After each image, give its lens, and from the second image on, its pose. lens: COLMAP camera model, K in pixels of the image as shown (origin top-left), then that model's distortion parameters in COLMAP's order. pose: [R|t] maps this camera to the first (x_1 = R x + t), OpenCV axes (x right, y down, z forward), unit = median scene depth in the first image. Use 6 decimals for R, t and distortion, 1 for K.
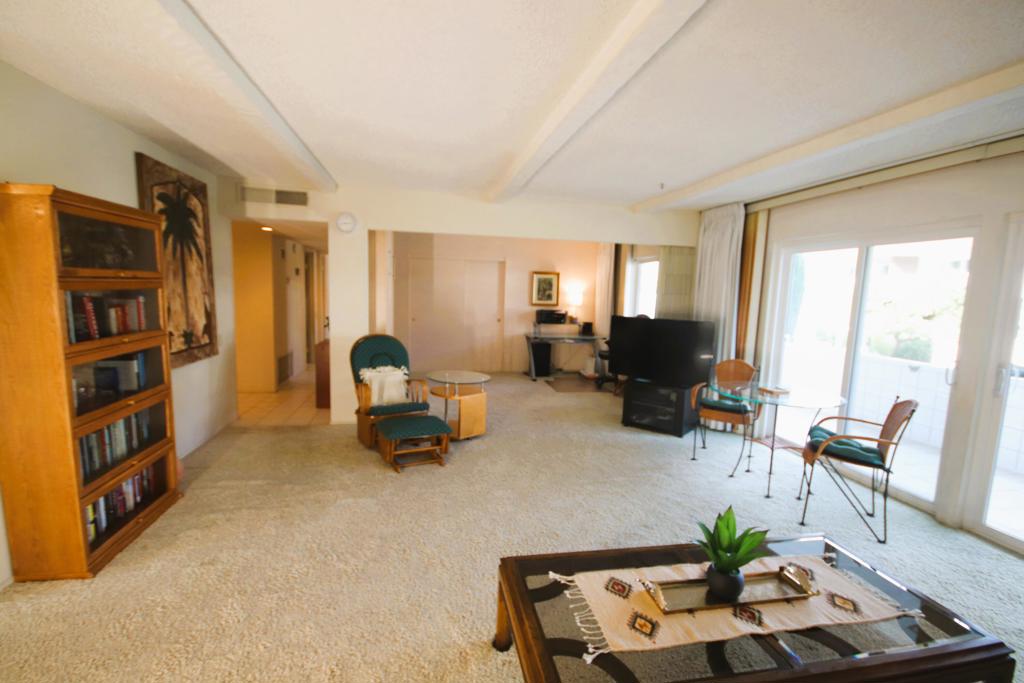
lens RADIAL K [[473.6, 0, 515.7], [0, 473.6, 346.8], [0, 0, 1]] dist [-0.004872, 0.001164]
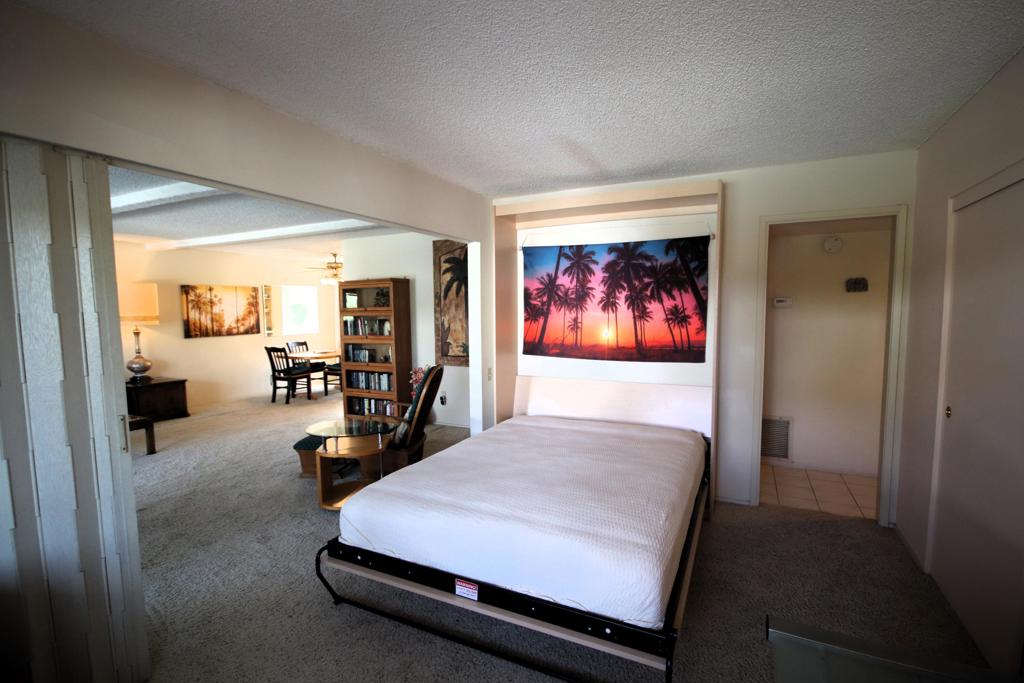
lens RADIAL K [[472.6, 0, 531.8], [0, 472.6, 344.4], [0, 0, 1]] dist [0.005120, -0.005063]
pose [[-0.580884, 0.035422, -0.813215, 0.350808], [-0.104405, 0.987558, 0.117593, -0.203515], [0.807263, 0.153211, -0.569959, 1.793688]]
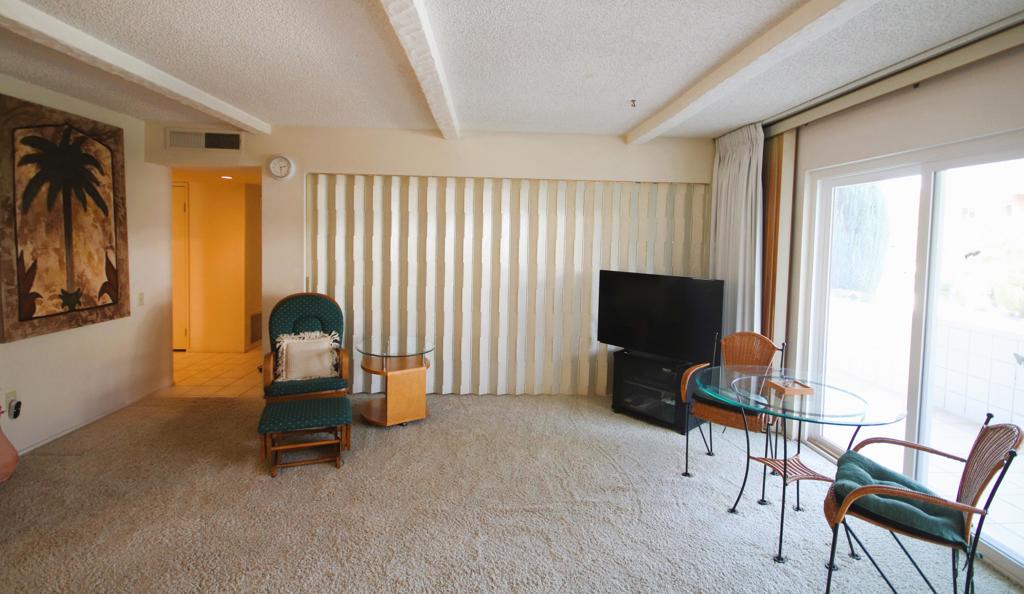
lens RADIAL K [[474.2, 0, 515.3], [0, 474.2, 255.2], [0, 0, 1]] dist [-0.002569, -0.004474]
pose [[0.988156, -0.005699, -0.153349, 0.230590], [-0.007146, 0.996517, -0.083077, -0.029249], [0.153288, 0.083189, 0.984674, 0.230941]]
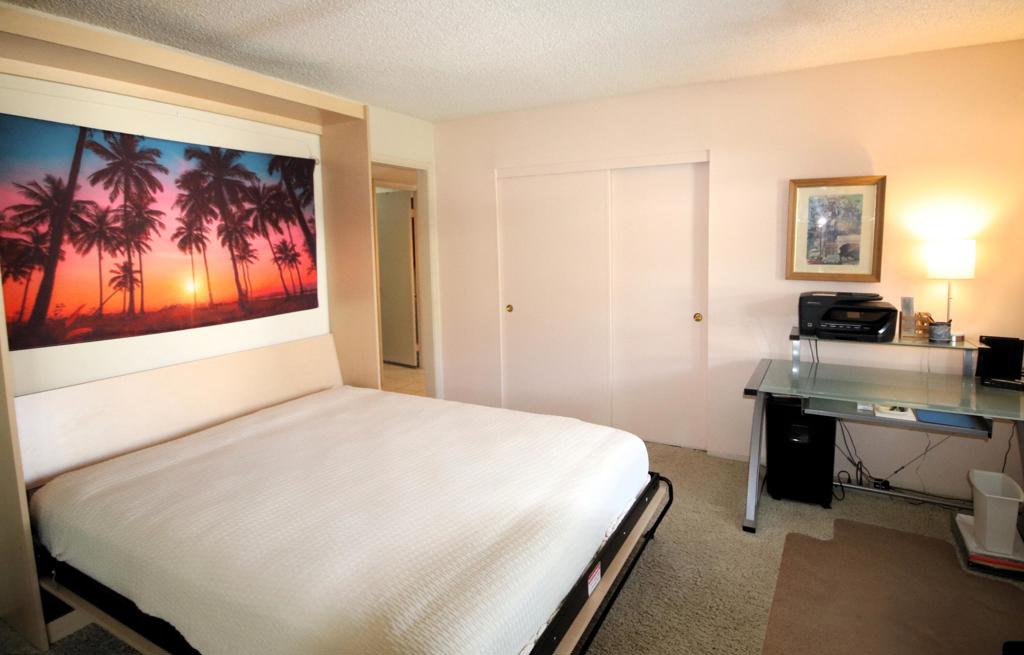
lens RADIAL K [[517.3, 0, 575.3], [0, 517.3, 282.0], [0, 0, 1]] dist [0.001235, -0.003756]
pose [[0.791104, 0.012409, -0.611556, 0.275370], [-0.033410, 0.999178, -0.022945, -0.138497], [0.610768, 0.038584, 0.790869, 1.179715]]
